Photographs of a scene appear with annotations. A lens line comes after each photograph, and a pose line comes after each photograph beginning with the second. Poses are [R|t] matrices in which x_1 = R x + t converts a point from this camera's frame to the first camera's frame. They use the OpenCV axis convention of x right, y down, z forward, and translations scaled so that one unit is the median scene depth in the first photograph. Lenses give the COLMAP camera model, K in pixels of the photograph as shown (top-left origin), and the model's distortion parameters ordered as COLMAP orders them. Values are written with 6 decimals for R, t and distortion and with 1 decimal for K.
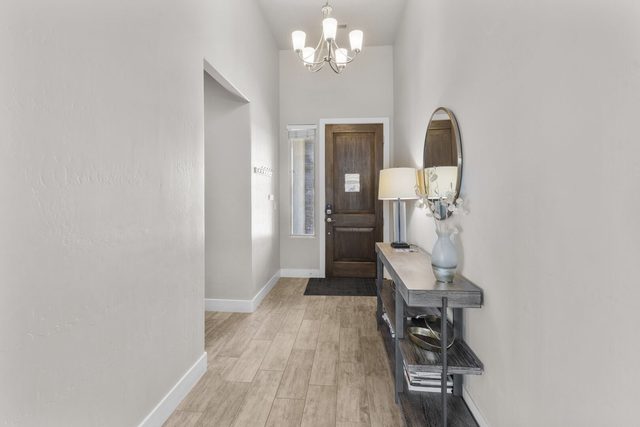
lens RADIAL K [[296.8, 0, 326.6], [0, 296.8, 194.1], [0, 0, 1]] dist [-0.001306, -0.000010]
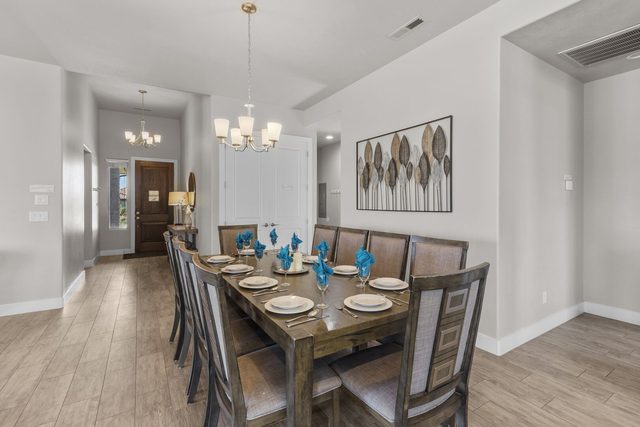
lens RADIAL K [[296.8, 0, 326.6], [0, 296.8, 194.1], [0, 0, 1]] dist [-0.001306, -0.000010]
pose [[0.813032, 0.006720, 0.582180, -0.101676], [0.006708, 0.999759, -0.020907, -0.006028], [-0.582181, 0.020903, 0.812791, -0.990386]]
